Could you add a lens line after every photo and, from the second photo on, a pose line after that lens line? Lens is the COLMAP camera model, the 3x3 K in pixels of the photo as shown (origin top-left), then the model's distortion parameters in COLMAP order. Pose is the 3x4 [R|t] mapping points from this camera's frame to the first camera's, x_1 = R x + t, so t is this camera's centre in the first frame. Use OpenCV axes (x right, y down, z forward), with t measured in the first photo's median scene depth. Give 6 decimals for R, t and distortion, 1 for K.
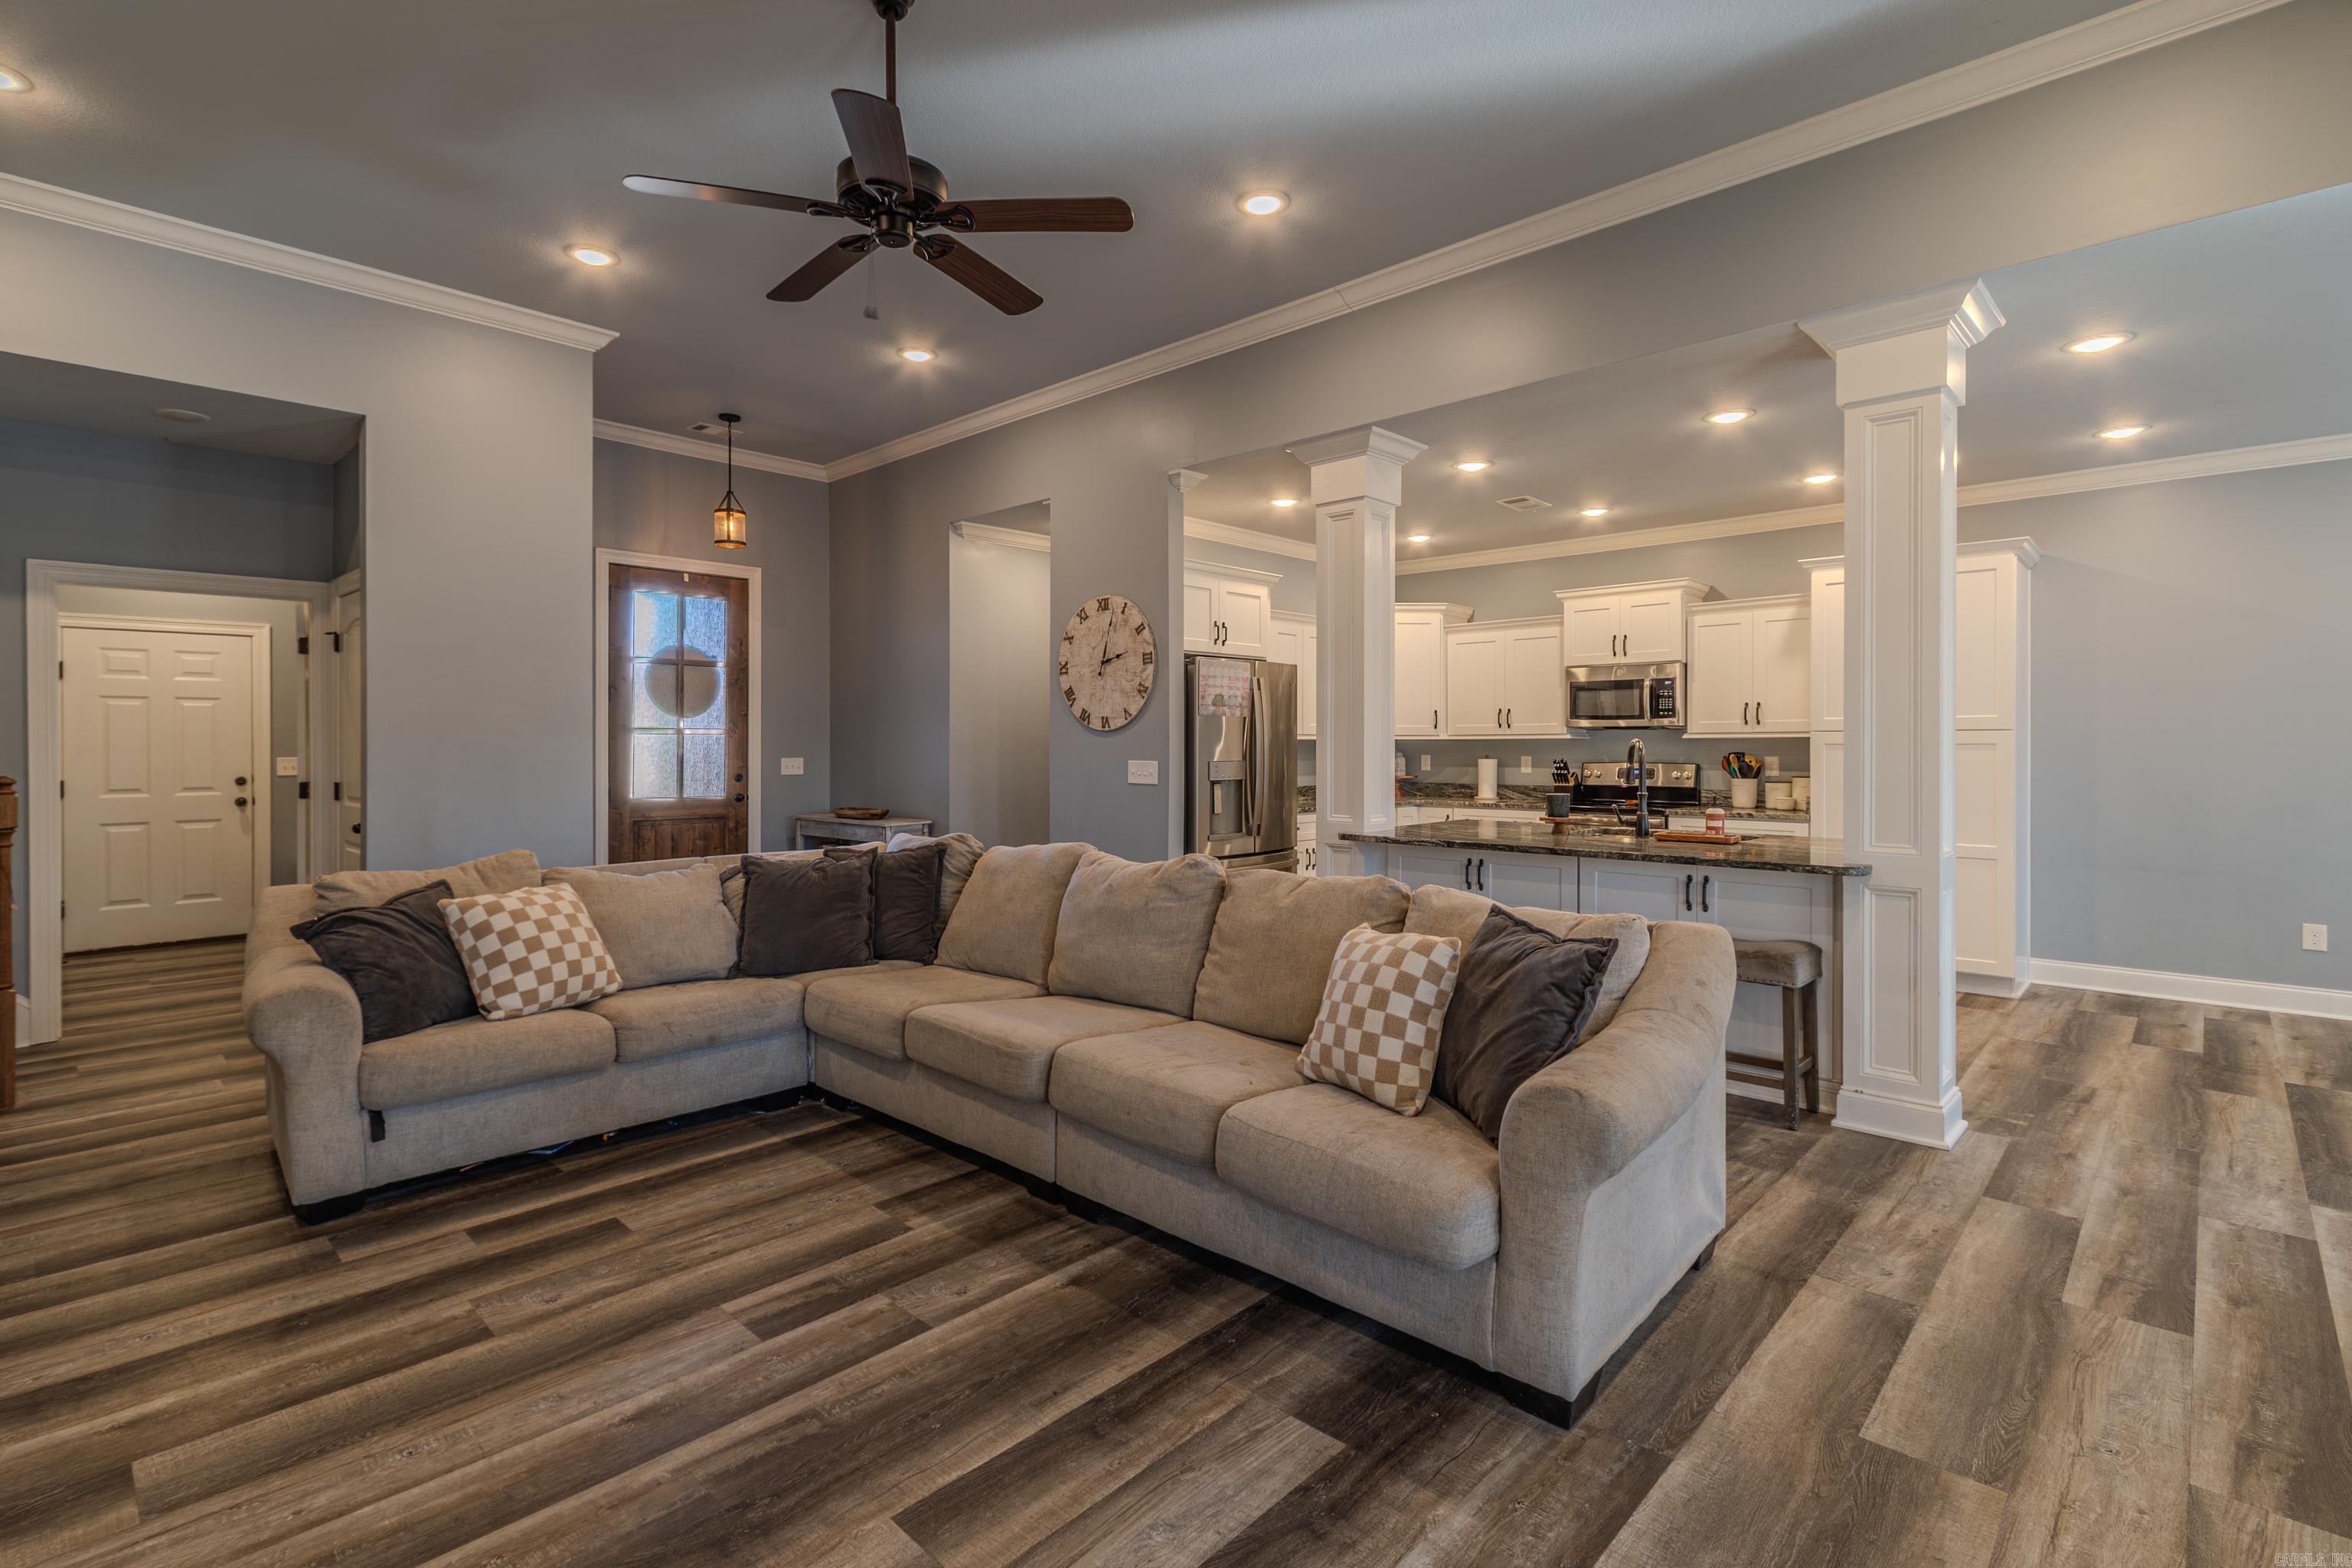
lens RADIAL K [[1085.3, 0, 1136.5], [0, 1085.3, 744.8], [0, 0, 1]] dist [0.003511, 0.000676]
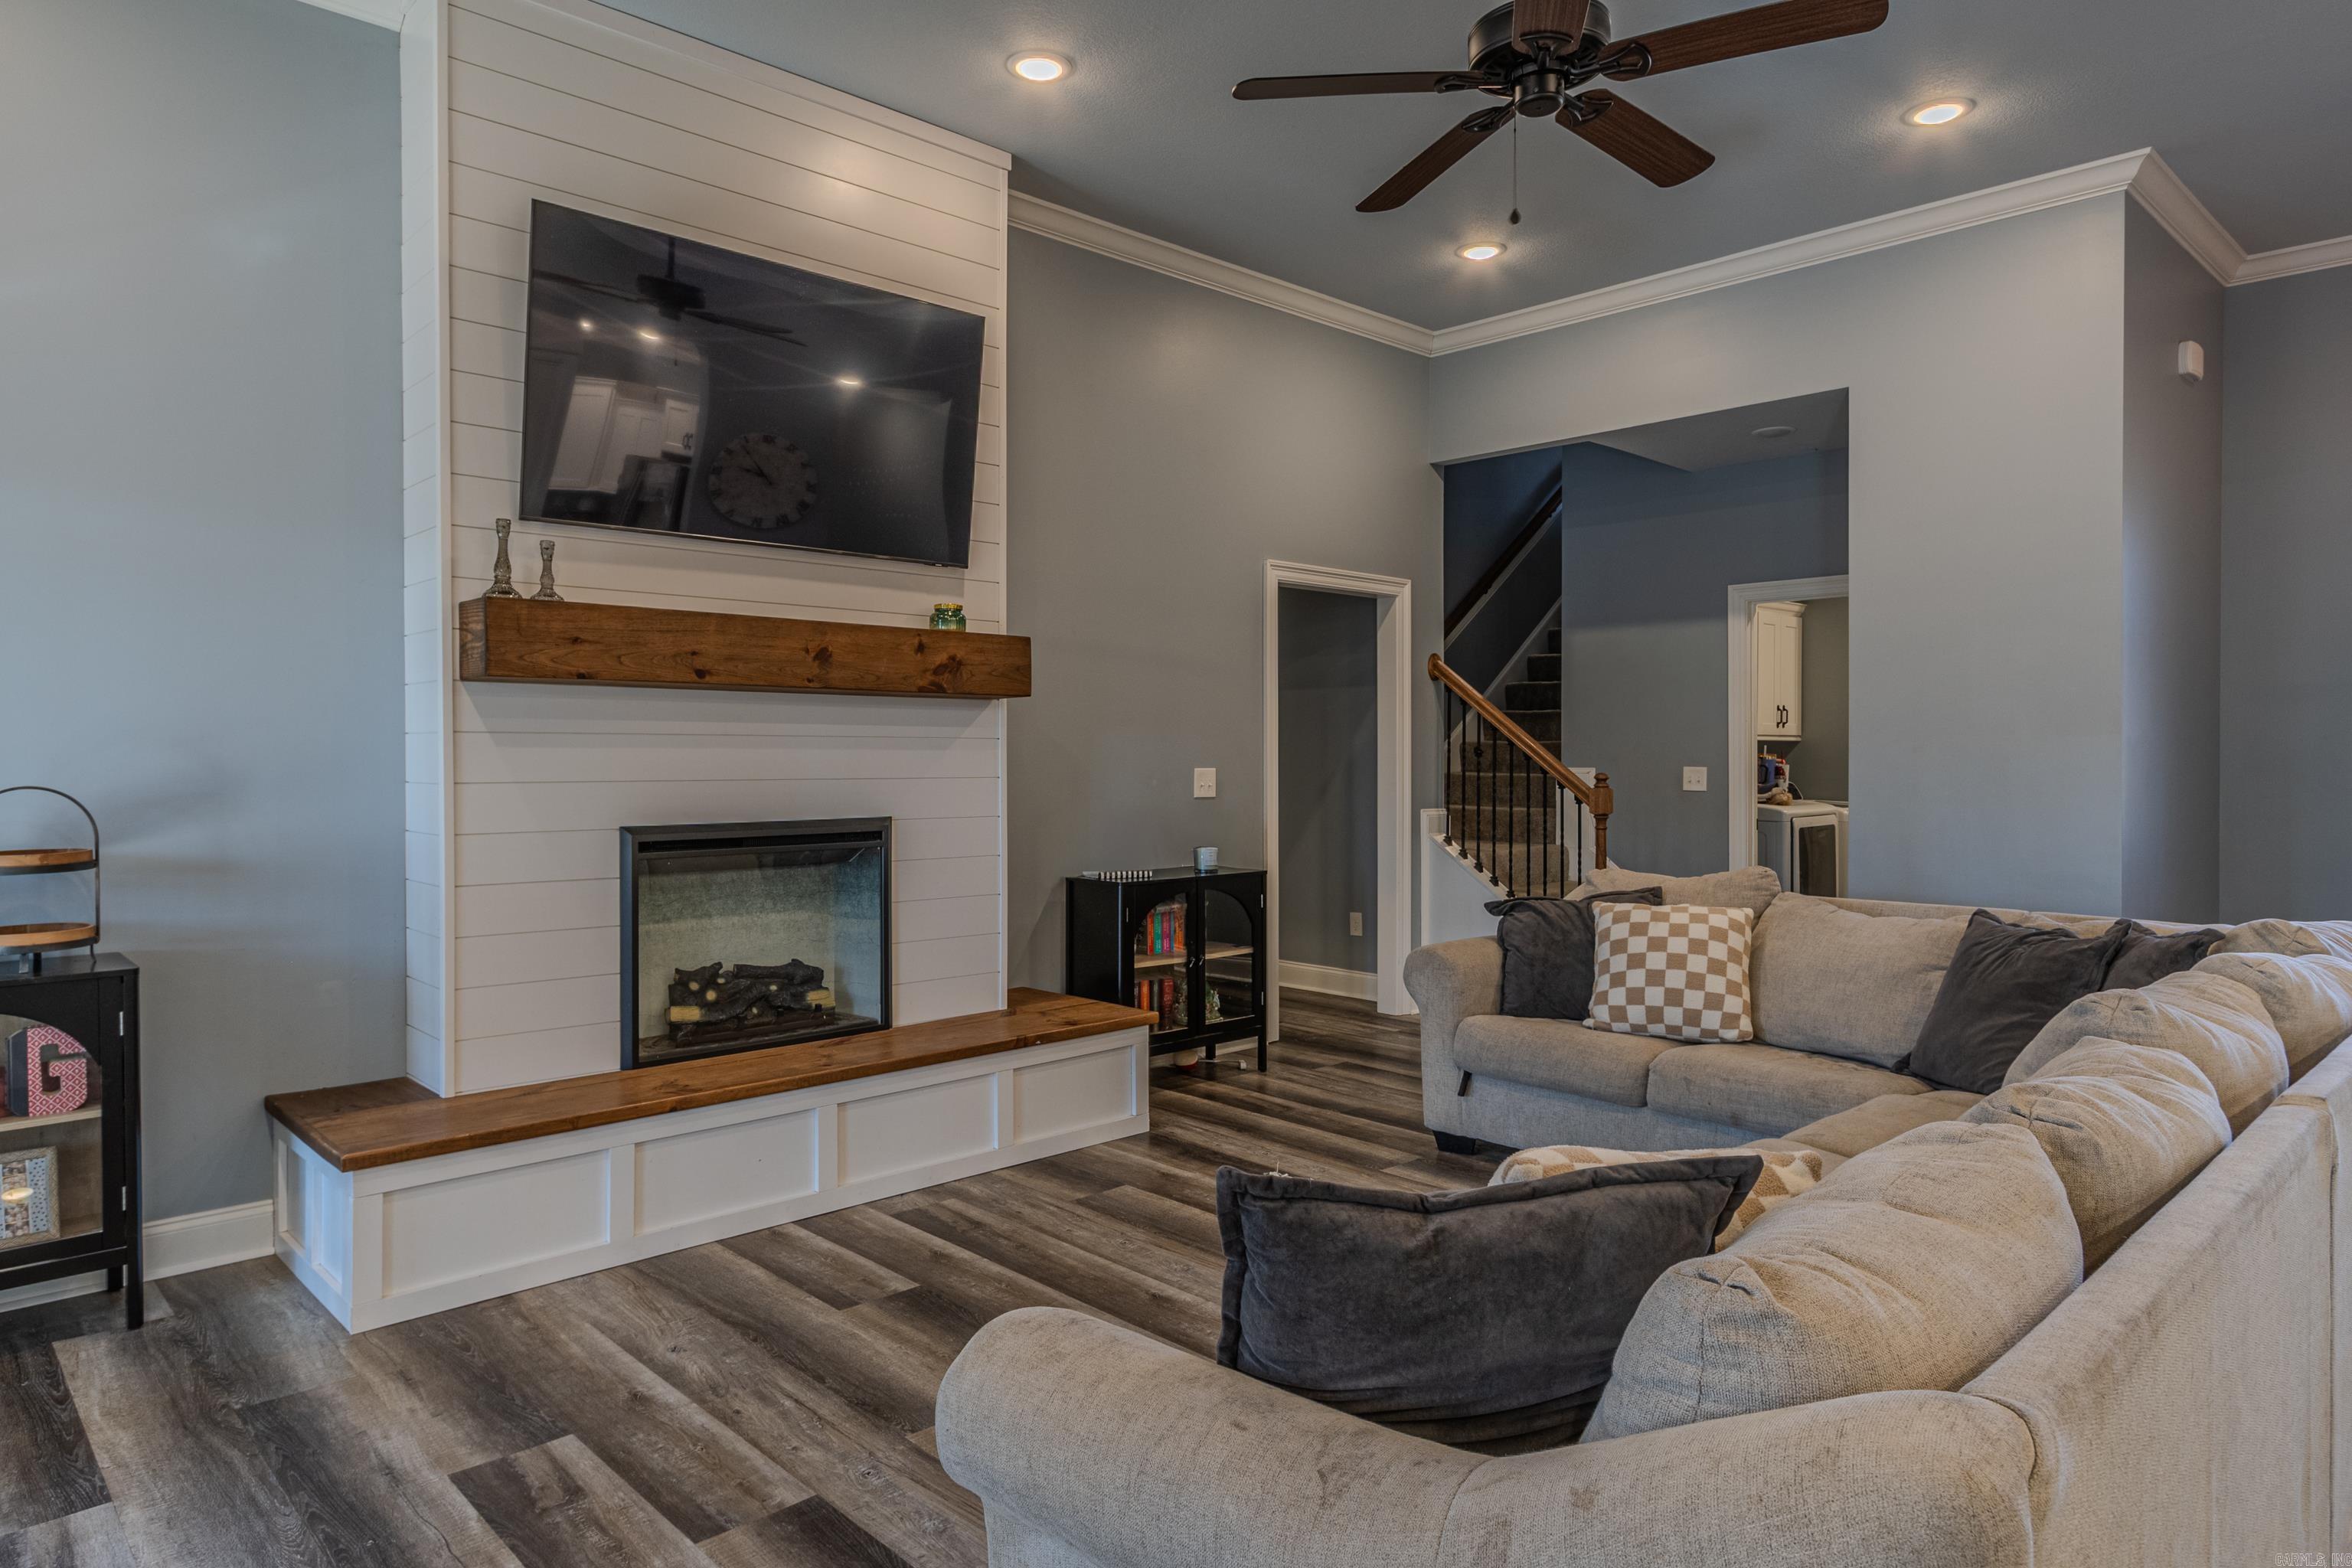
lens RADIAL K [[1413.4, 0, 1176.8], [0, 1413.4, 749.7], [0, 0, 1]] dist [0.001995, 0.000269]
pose [[-0.025473, 0.002497, -0.999672, 0.778601], [-0.001487, 0.999996, 0.002535, -0.001341], [0.999674, 0.001551, -0.025469, 0.731970]]
